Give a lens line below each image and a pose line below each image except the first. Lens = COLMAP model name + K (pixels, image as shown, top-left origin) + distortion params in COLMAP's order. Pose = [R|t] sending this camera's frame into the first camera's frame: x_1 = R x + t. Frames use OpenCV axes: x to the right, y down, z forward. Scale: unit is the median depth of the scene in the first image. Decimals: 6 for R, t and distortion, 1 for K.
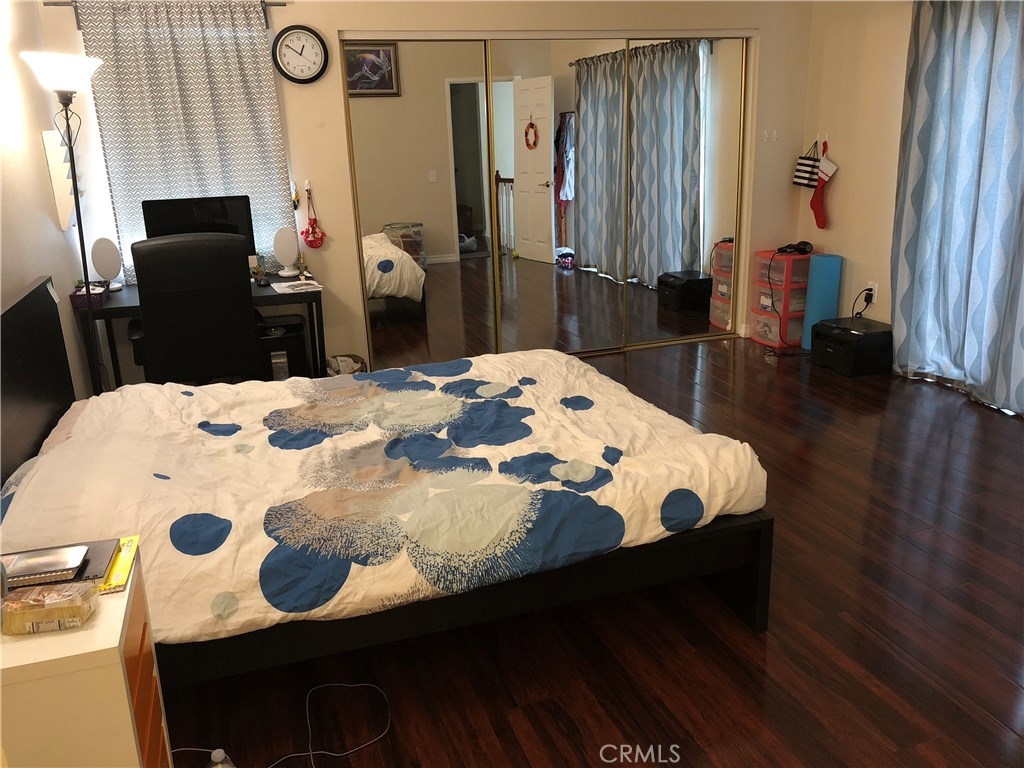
lens RADIAL K [[822.6, 0, 512.0], [0, 822.6, 384.0], [0, 0, 1]] dist [0.011730, -0.006691]
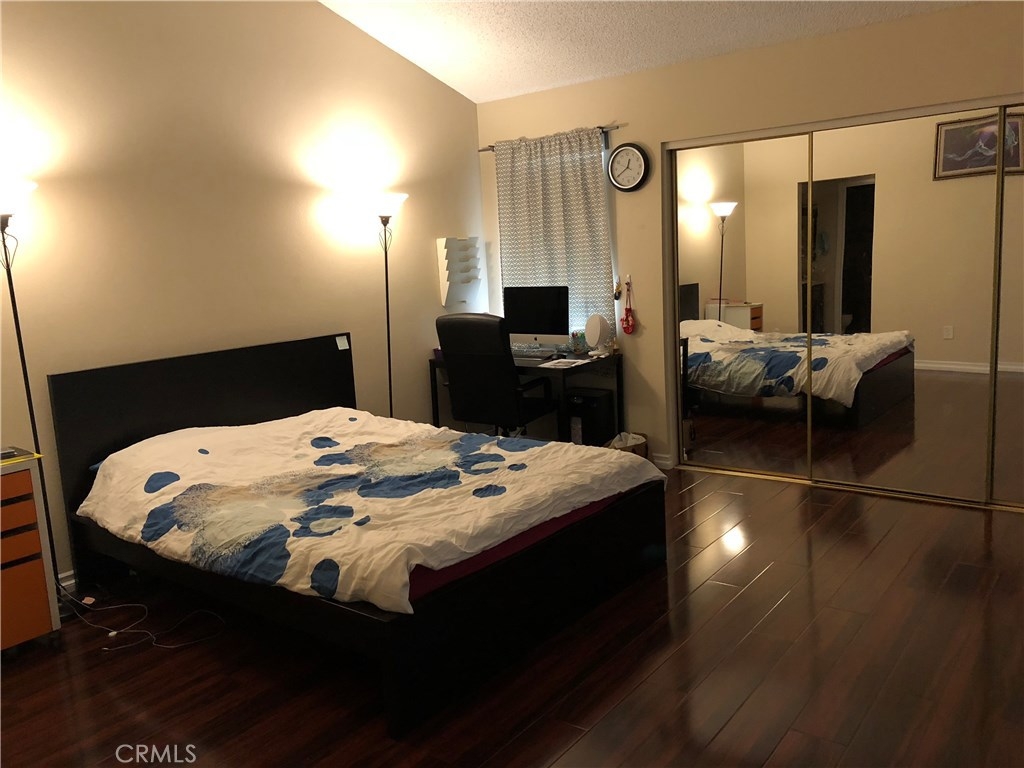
lens RADIAL K [[822.6, 0, 512.0], [0, 822.6, 384.0], [0, 0, 1]] dist [0.011730, -0.006691]
pose [[0.551383, 0.134436, -0.823349, 0.644385], [-0.209551, 0.977608, 0.019291, -0.094174], [0.807506, 0.161897, 0.567207, 0.271259]]
